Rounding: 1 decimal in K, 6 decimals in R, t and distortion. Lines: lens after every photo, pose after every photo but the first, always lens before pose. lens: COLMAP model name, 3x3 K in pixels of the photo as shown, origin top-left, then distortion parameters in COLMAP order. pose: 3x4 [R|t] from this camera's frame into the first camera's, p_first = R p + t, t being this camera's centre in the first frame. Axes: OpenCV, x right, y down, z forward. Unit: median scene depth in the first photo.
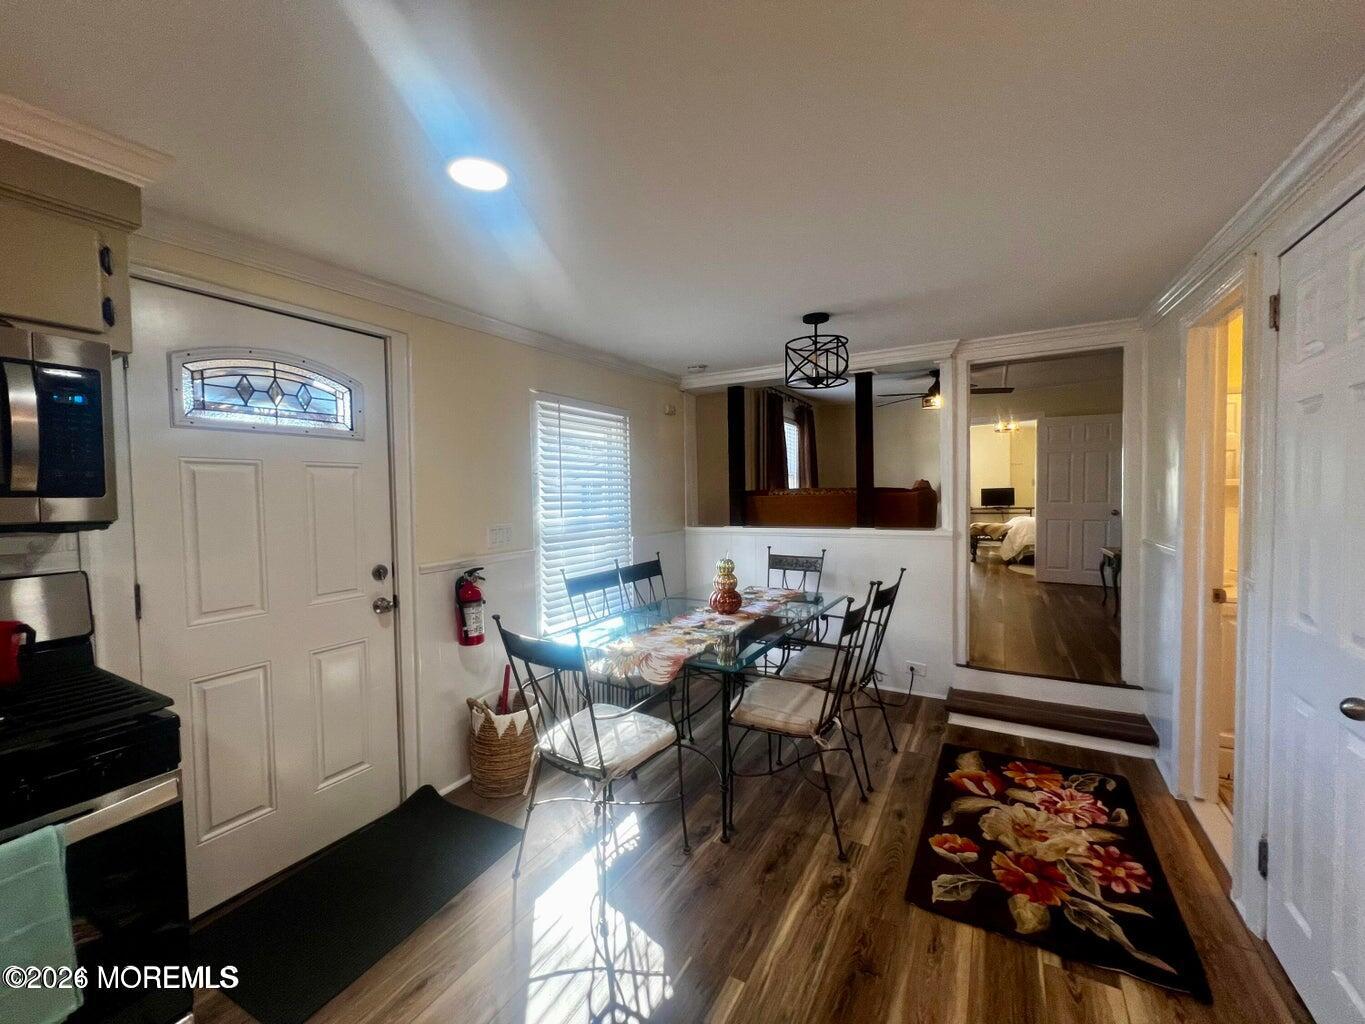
lens RADIAL K [[551.8, 0, 682.5], [0, 551.8, 512.0], [0, 0, 1]] dist [-0.000013, -0.000182]
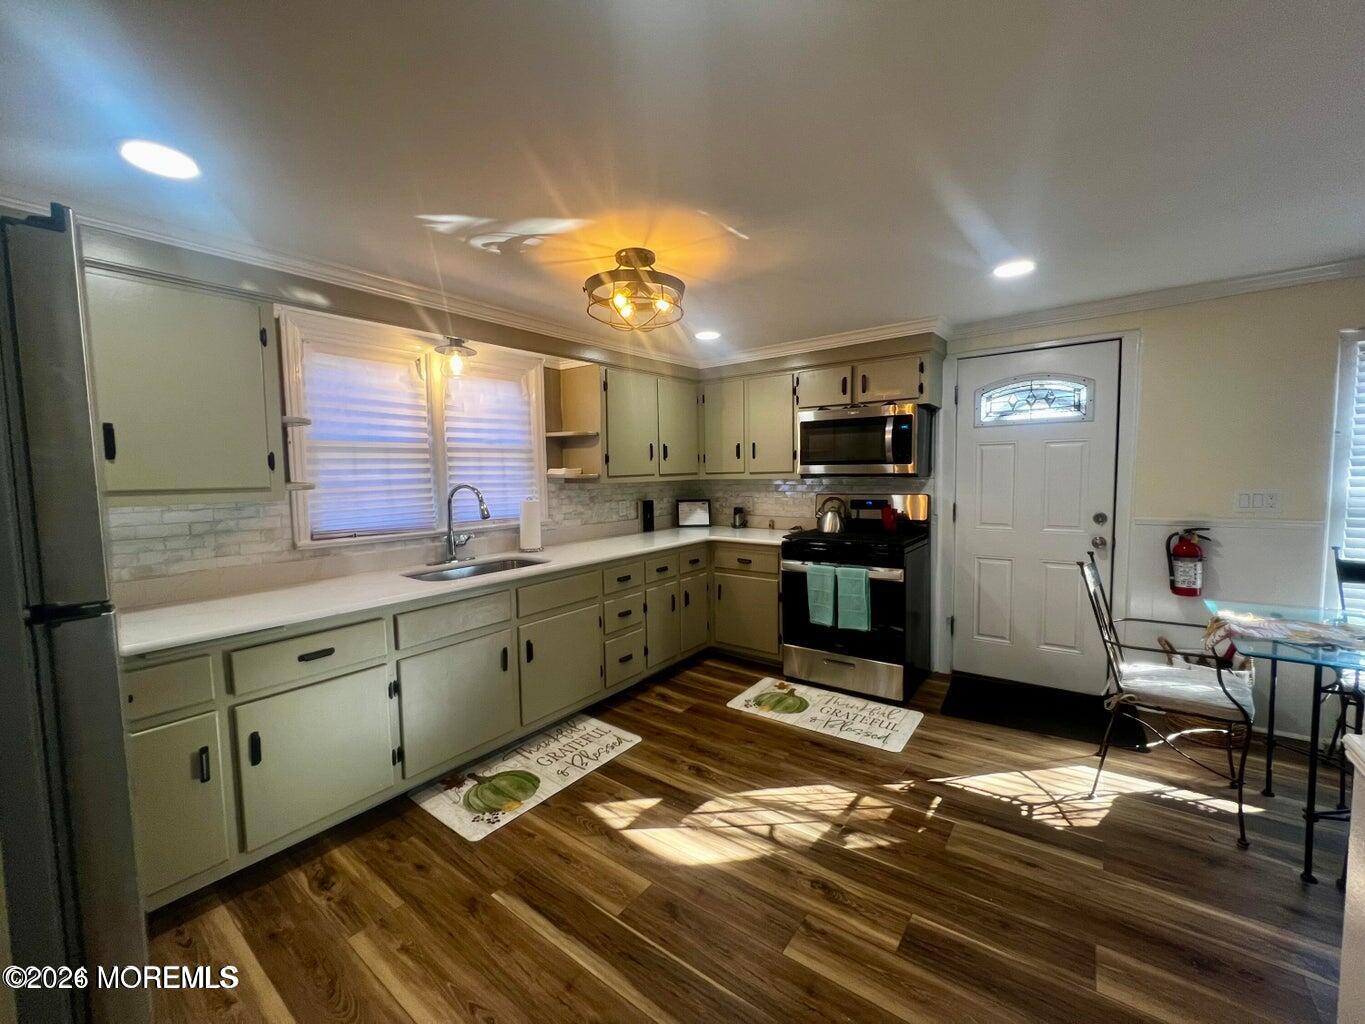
lens RADIAL K [[551.8, 0, 682.5], [0, 551.8, 512.0], [0, 0, 1]] dist [-0.000013, -0.000182]
pose [[-0.114311, 0.086646, -0.989659, 0.993962], [-0.017405, 0.995862, 0.089200, -0.008600], [0.993293, 0.027422, -0.112330, 0.151068]]
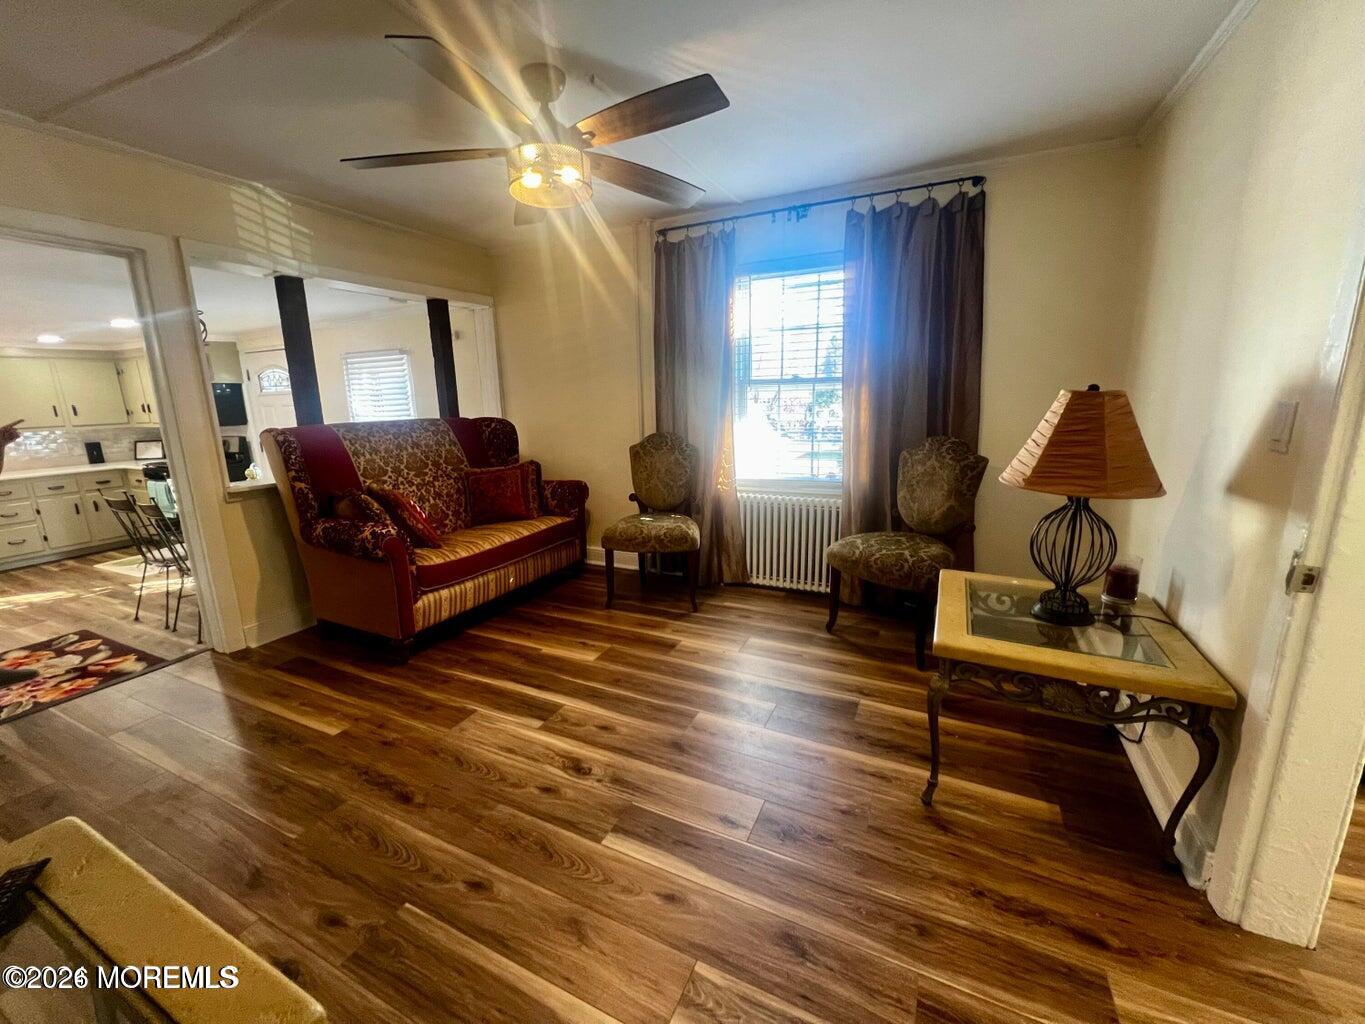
lens RADIAL K [[551.8, 0, 682.5], [0, 551.8, 512.0], [0, 0, 1]] dist [-0.000013, -0.000182]
pose [[0.070683, 0.217619, -0.973471, 2.173574], [-0.010872, 0.976022, 0.217399, -0.180131], [0.997440, -0.004783, 0.071354, 2.705621]]
